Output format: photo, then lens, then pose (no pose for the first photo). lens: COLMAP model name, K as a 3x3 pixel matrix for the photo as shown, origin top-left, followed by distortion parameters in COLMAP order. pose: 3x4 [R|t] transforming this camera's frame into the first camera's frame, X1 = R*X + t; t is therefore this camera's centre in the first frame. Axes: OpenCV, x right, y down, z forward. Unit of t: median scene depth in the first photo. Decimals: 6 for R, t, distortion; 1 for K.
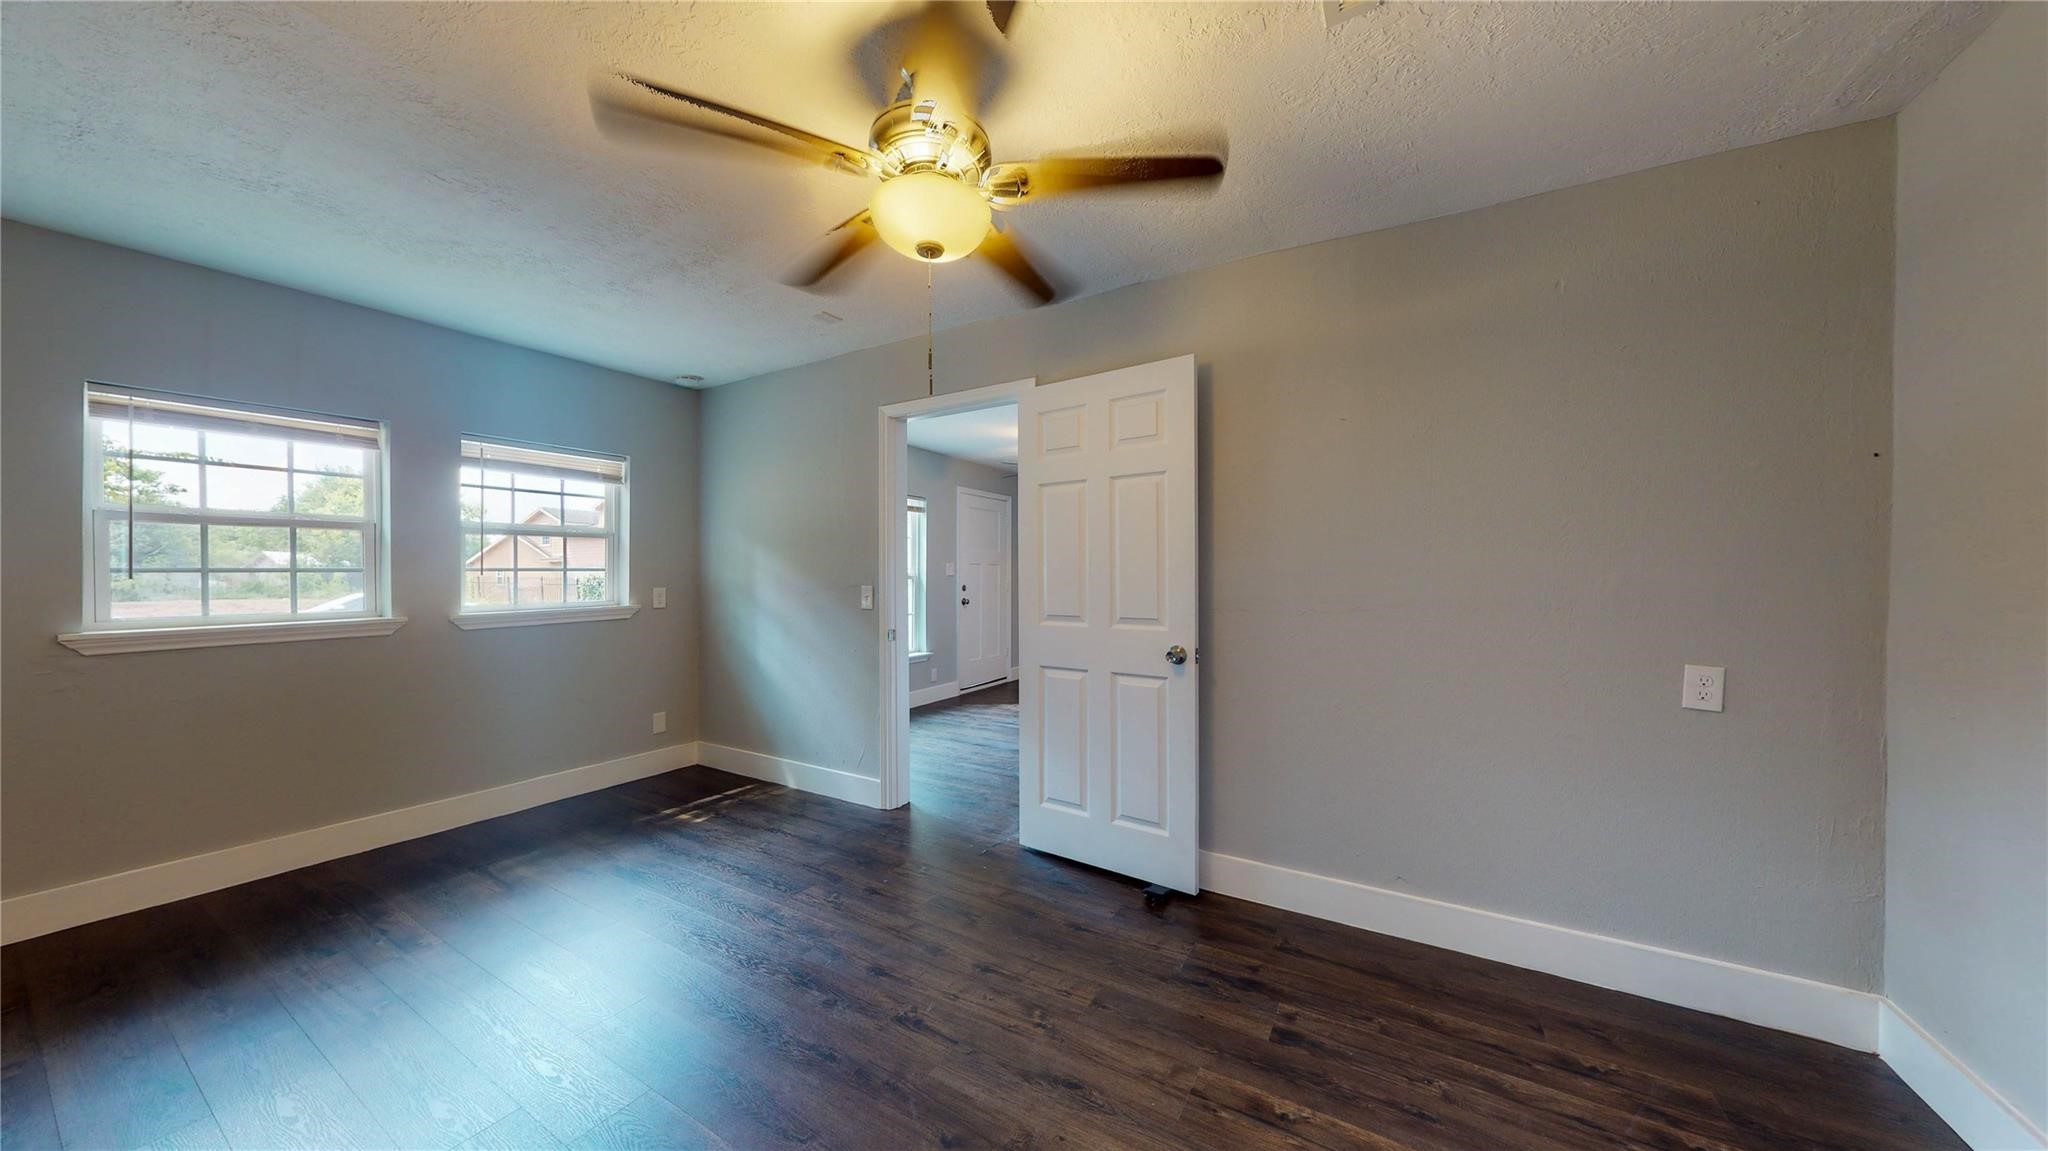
lens RADIAL K [[648.4, 0, 1024.0], [0, 648.4, 575.5], [0, 0, 1]] dist [-0.000717, 0.000082]
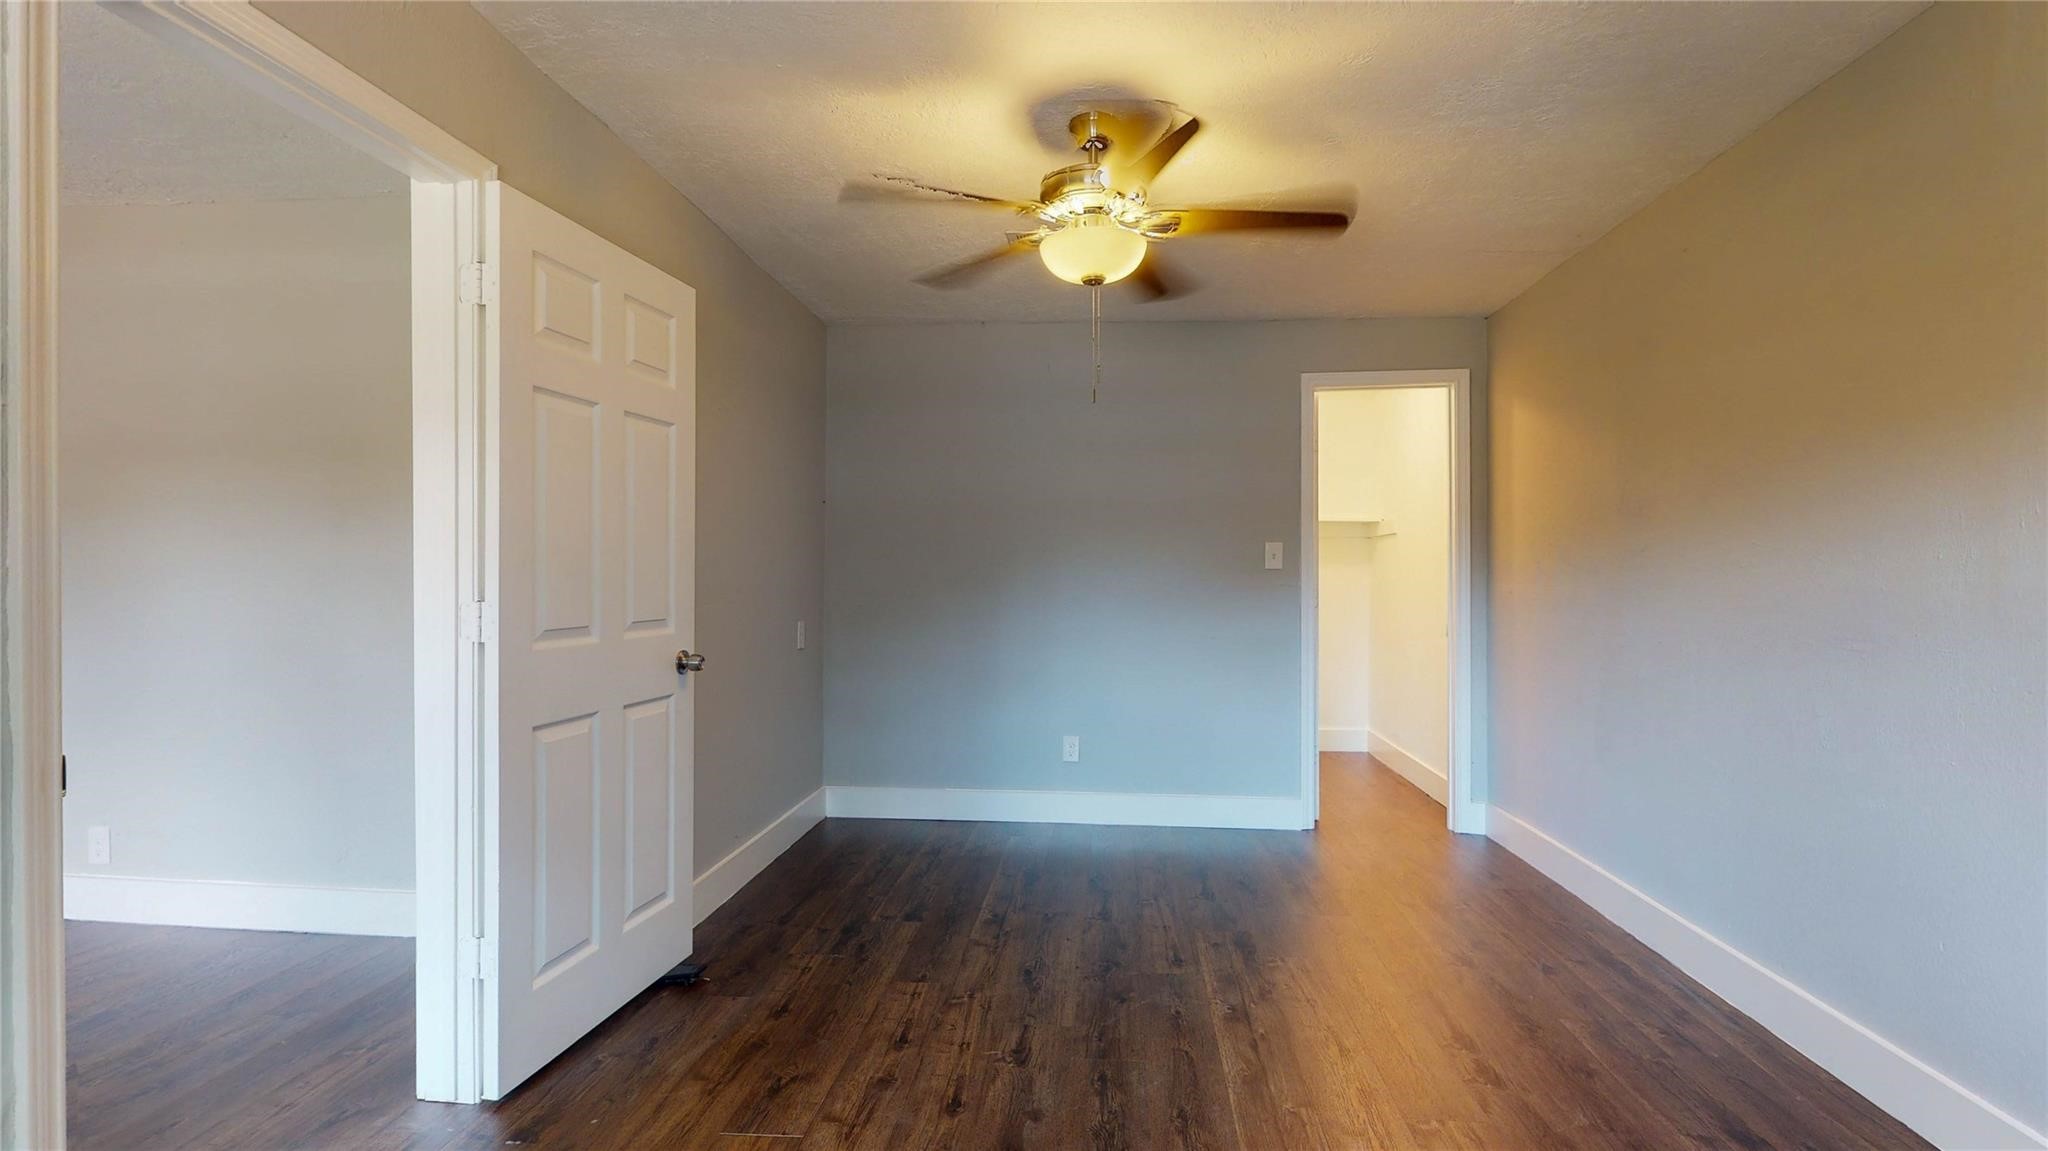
lens RADIAL K [[962.5, 0, 1024.0], [0, 962.5, 575.5], [0, 0, 1]] dist [0.000483, 0.000152]
pose [[-0.430022, -0.004360, 0.902808, -1.253928], [-0.004977, 0.999985, 0.002459, 0.016188], [-0.902804, -0.003436, -0.430038, 1.425974]]
